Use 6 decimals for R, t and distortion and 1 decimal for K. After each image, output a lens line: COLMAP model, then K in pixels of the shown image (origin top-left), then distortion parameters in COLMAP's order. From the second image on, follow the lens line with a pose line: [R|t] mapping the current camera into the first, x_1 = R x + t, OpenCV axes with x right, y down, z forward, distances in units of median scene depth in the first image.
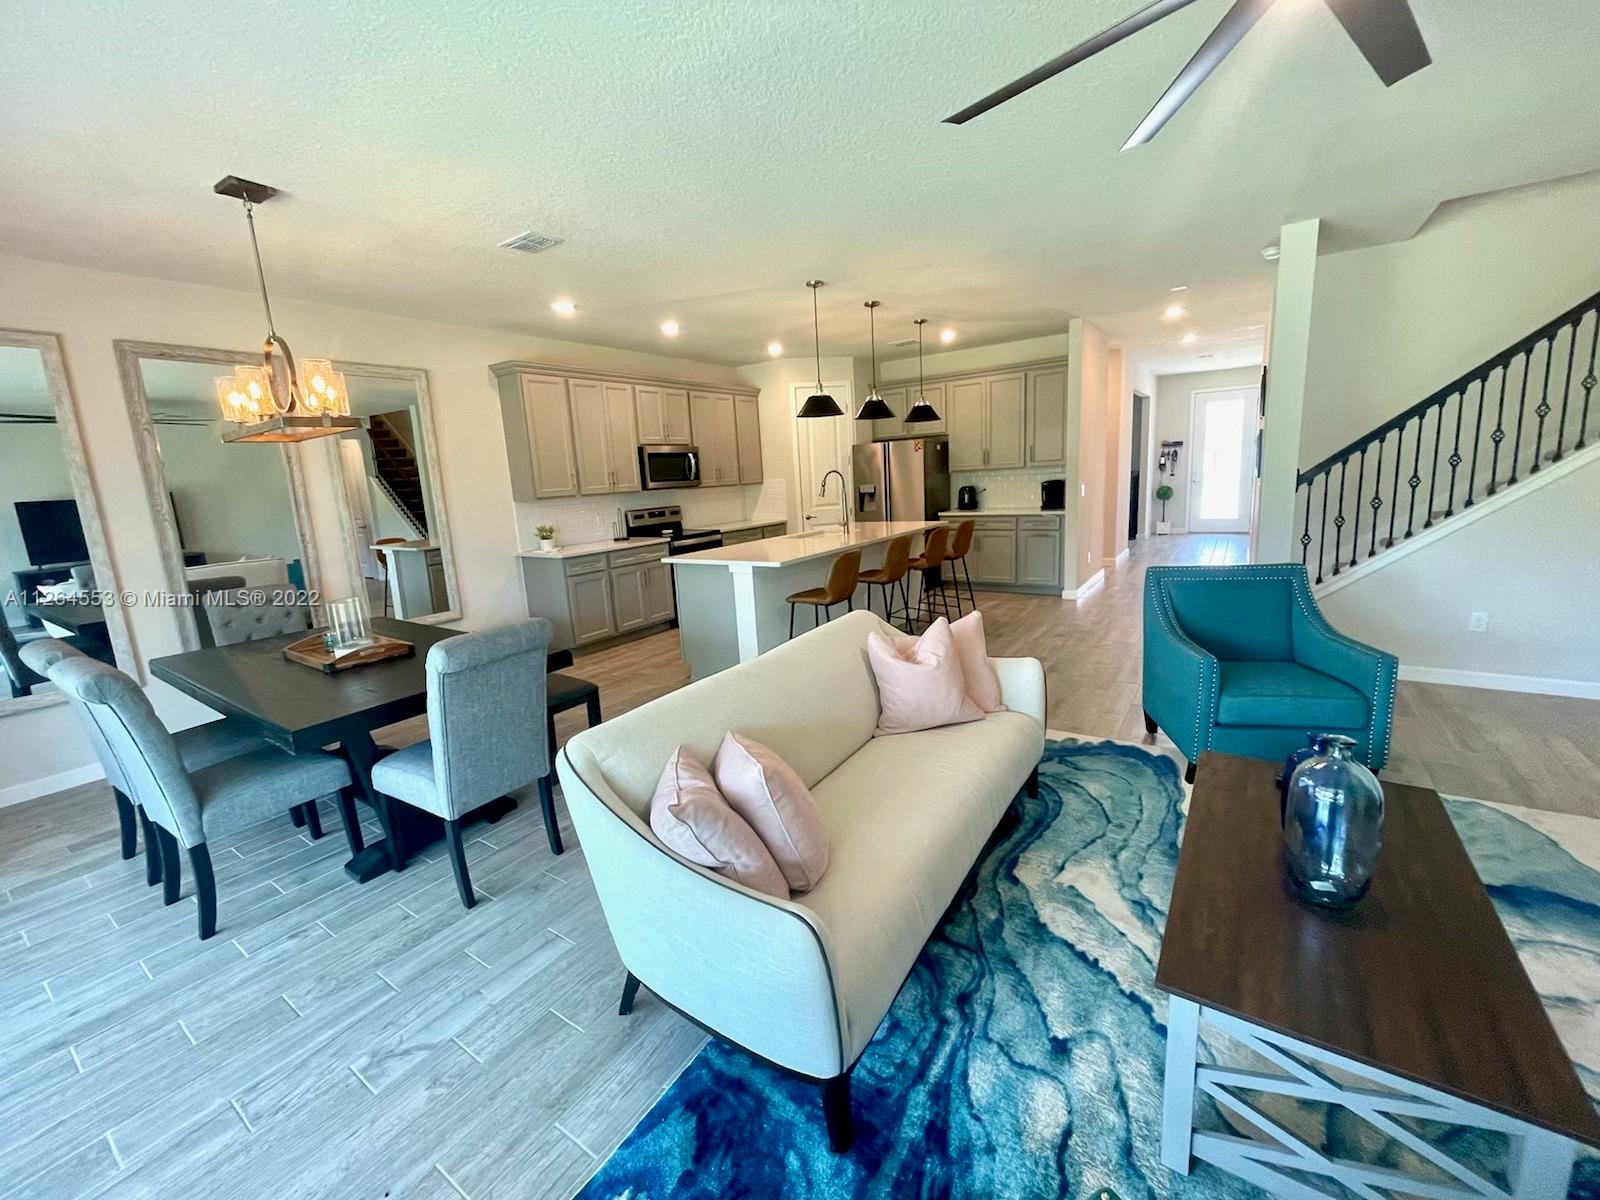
lens RADIAL K [[653.1, 0, 800.0], [0, 653.1, 600.0], [0, 0, 1]] dist [-0.000870, -0.000138]
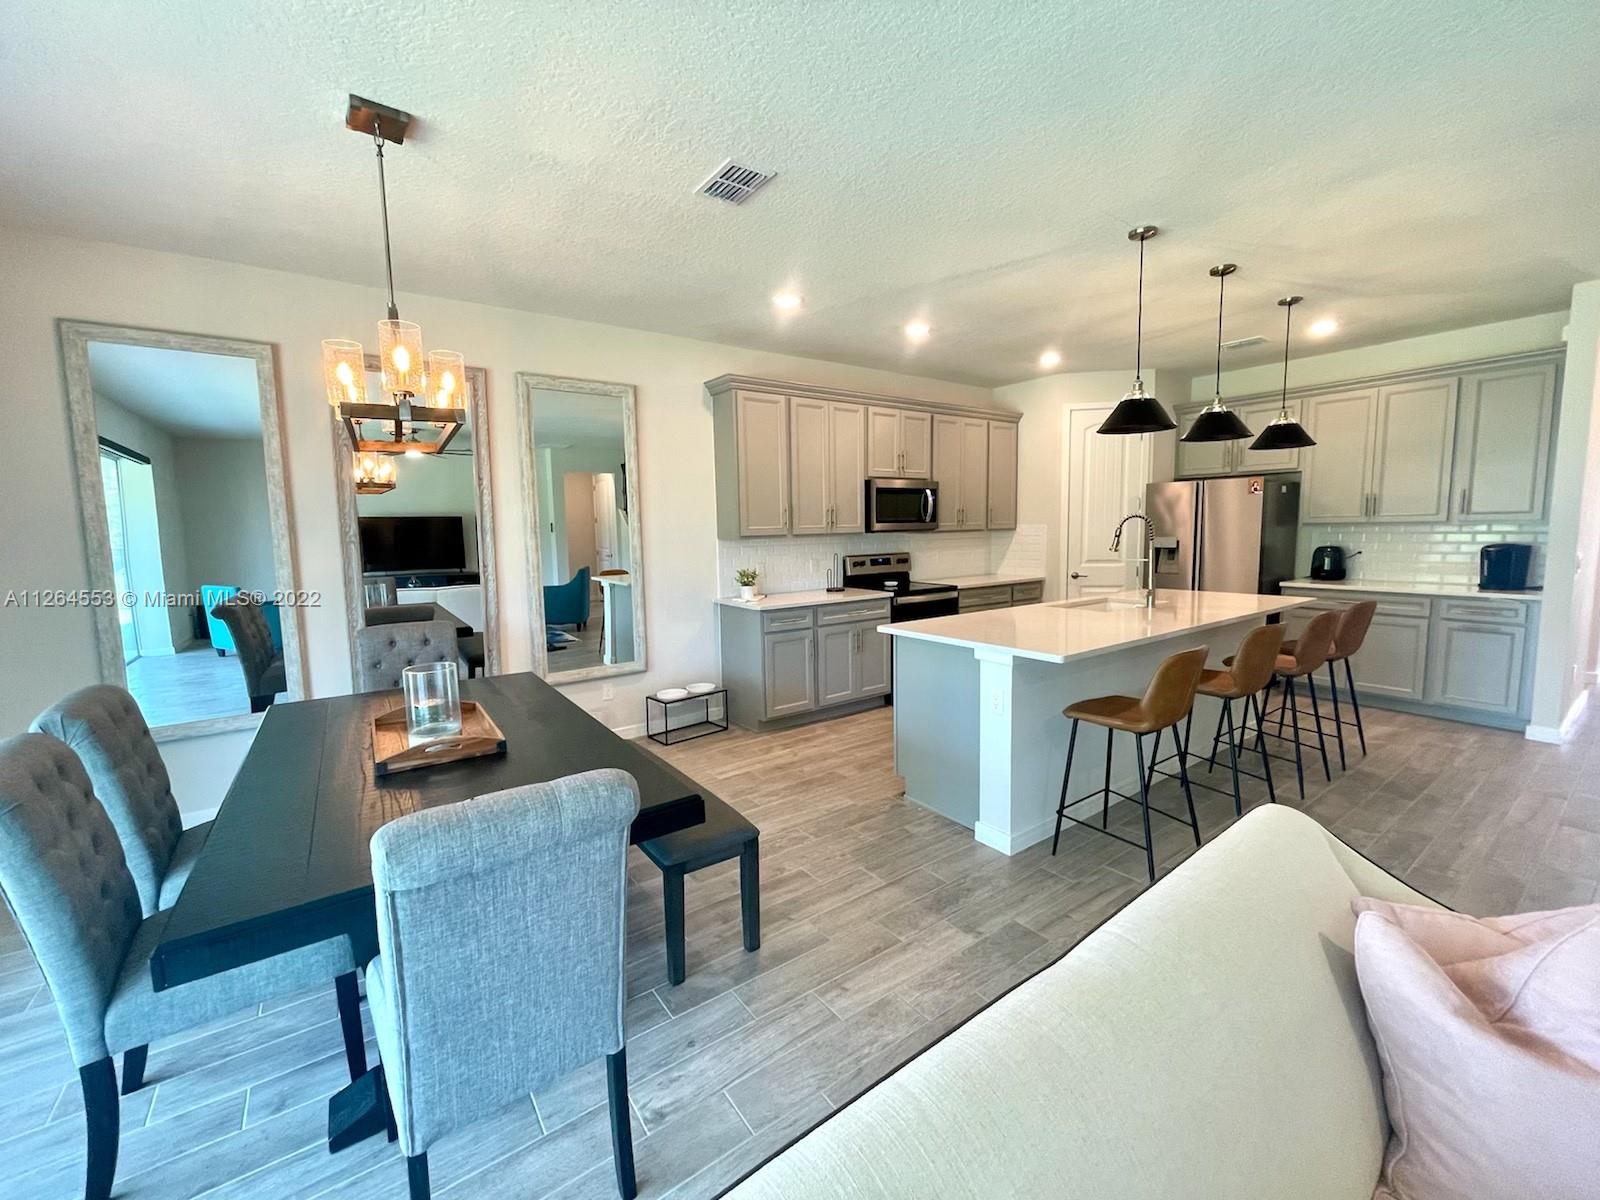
lens RADIAL K [[647.0, 0, 800.0], [0, 647.0, 600.0], [0, 0, 1]] dist [-0.001601, 0.000352]
pose [[0.939262, 0.076290, -0.334614, -0.042179], [-0.098024, 0.994000, -0.048527, -0.037590], [0.328904, 0.078379, 0.941105, 0.223770]]
